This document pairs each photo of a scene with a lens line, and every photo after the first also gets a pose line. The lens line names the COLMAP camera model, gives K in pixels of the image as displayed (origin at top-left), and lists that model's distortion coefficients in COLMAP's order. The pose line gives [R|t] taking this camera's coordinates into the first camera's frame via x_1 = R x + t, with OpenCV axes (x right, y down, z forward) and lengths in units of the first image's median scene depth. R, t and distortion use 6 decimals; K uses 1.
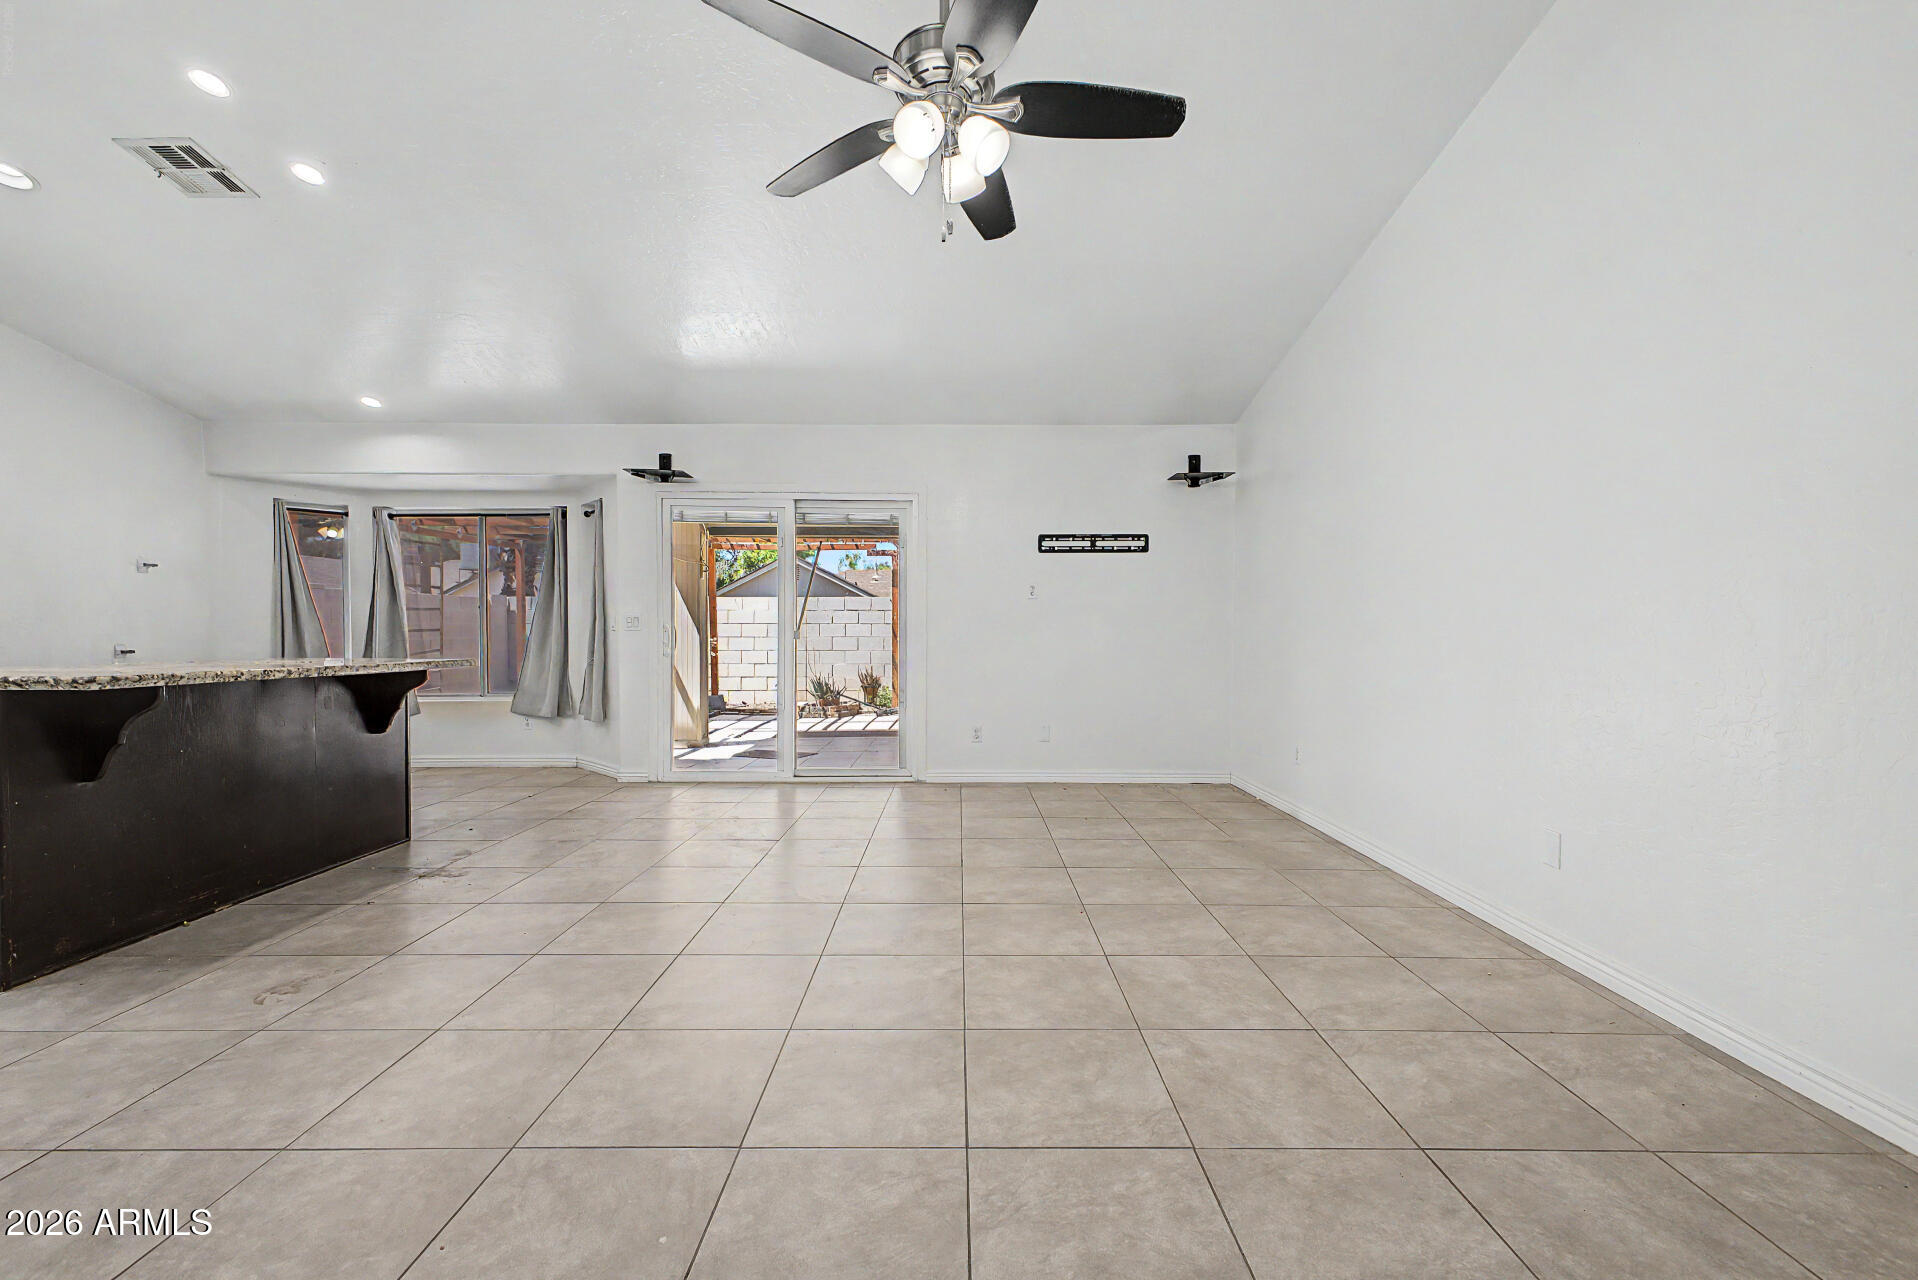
lens RADIAL K [[757.6, 0, 962.9], [0, 757.6, 632.3], [0, 0, 1]] dist [0.040528, -0.013583]
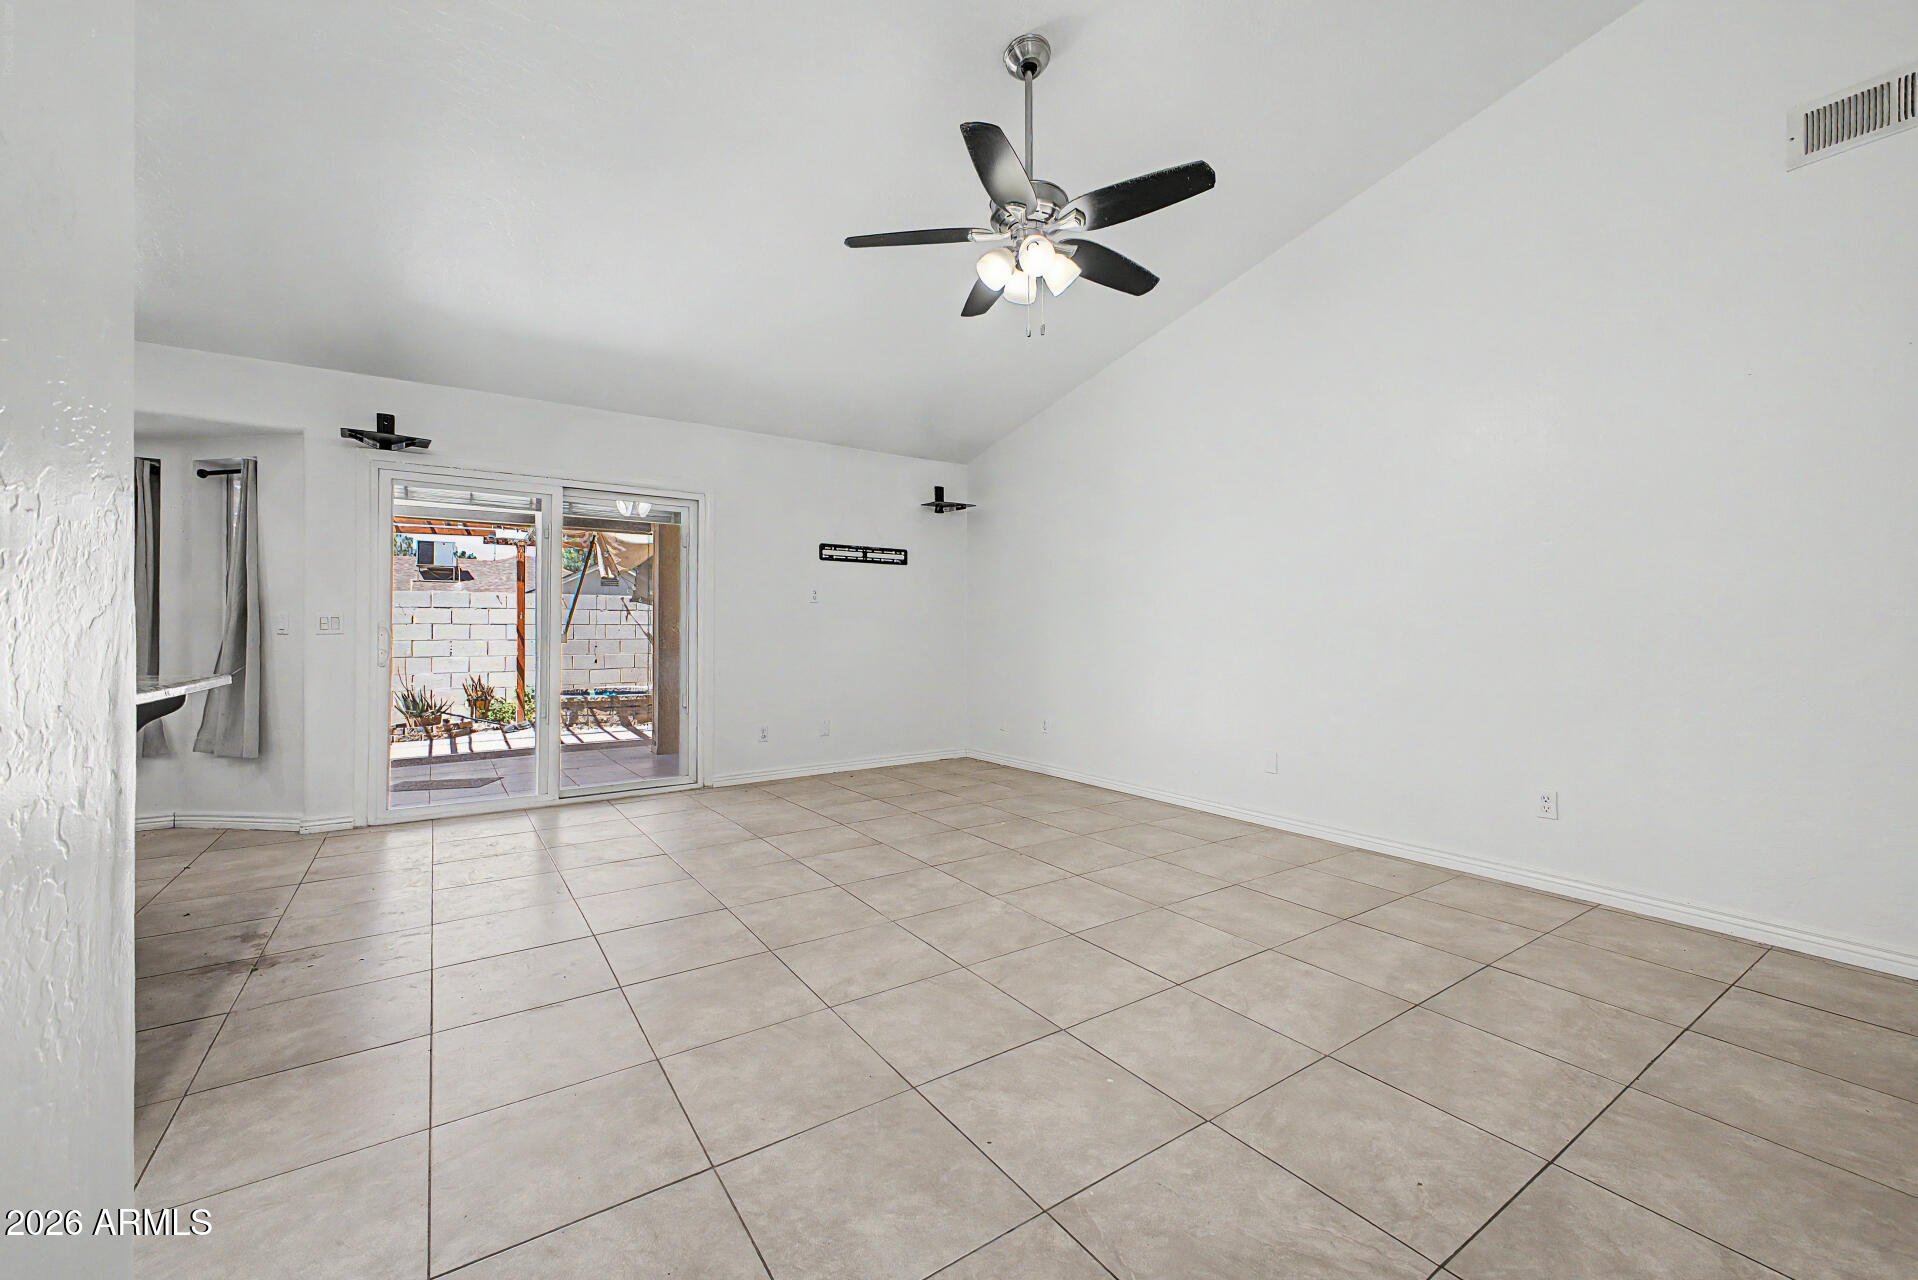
lens RADIAL K [[752.6, 0, 956.5], [0, 752.6, 599.2], [0, 0, 1]] dist [0.027711, -0.000088]
pose [[0.827535, 0.022606, 0.560959, -0.341438], [0.001937, 0.999068, -0.043120, -0.002442], [-0.561411, 0.036770, 0.826720, 0.001363]]
